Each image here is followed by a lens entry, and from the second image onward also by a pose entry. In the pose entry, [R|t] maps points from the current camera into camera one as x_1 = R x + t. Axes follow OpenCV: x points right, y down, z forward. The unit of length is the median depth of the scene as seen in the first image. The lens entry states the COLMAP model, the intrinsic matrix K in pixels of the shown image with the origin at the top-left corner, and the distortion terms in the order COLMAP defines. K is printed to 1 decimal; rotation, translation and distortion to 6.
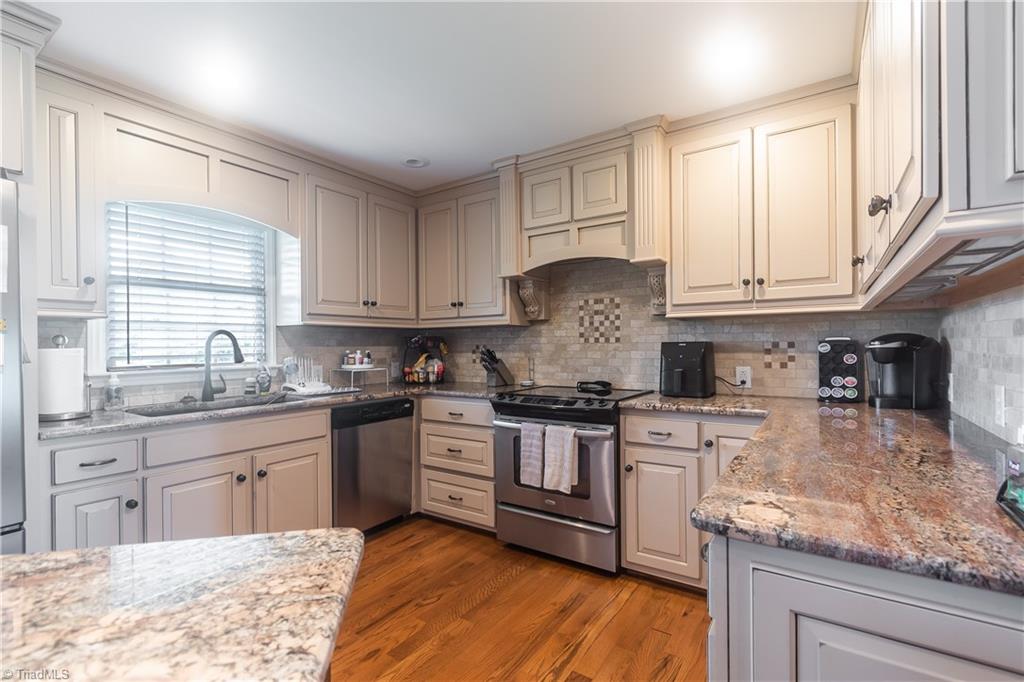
lens RADIAL K [[465.4, 0, 513.3], [0, 465.4, 345.3], [0, 0, 1]] dist [0.000918, -0.000401]
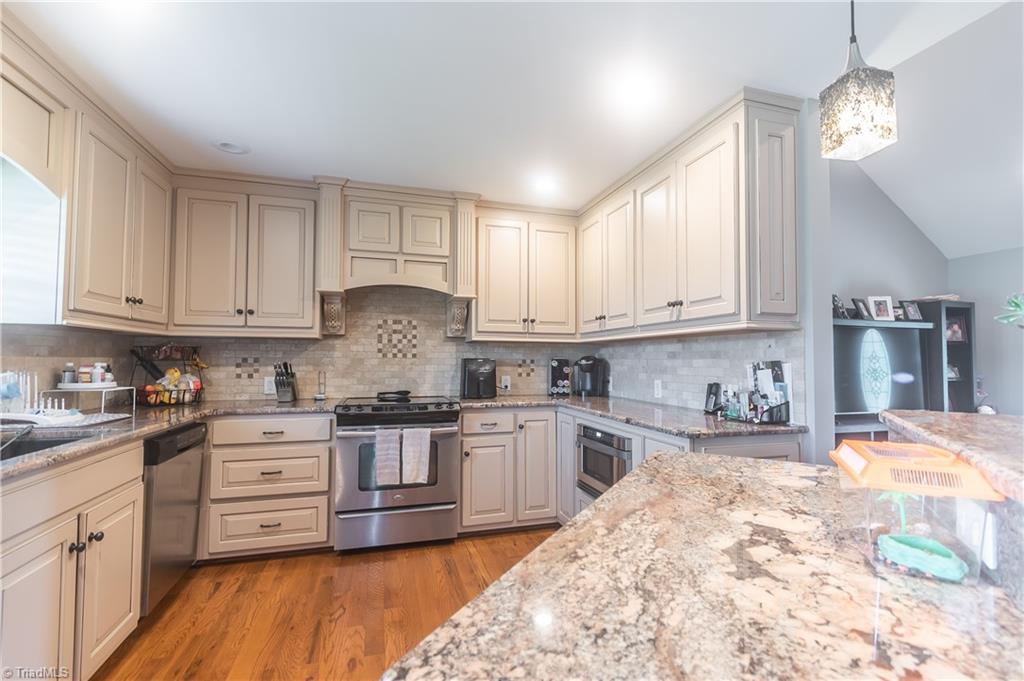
lens RADIAL K [[465.4, 0, 513.3], [0, 465.4, 344.8], [0, 0, 1]] dist [0.000918, -0.000401]
pose [[0.628121, 0.038149, 0.777180, -0.548686], [-0.011696, 0.999147, -0.039592, 0.004769], [-0.778028, 0.015778, 0.628031, 0.049956]]
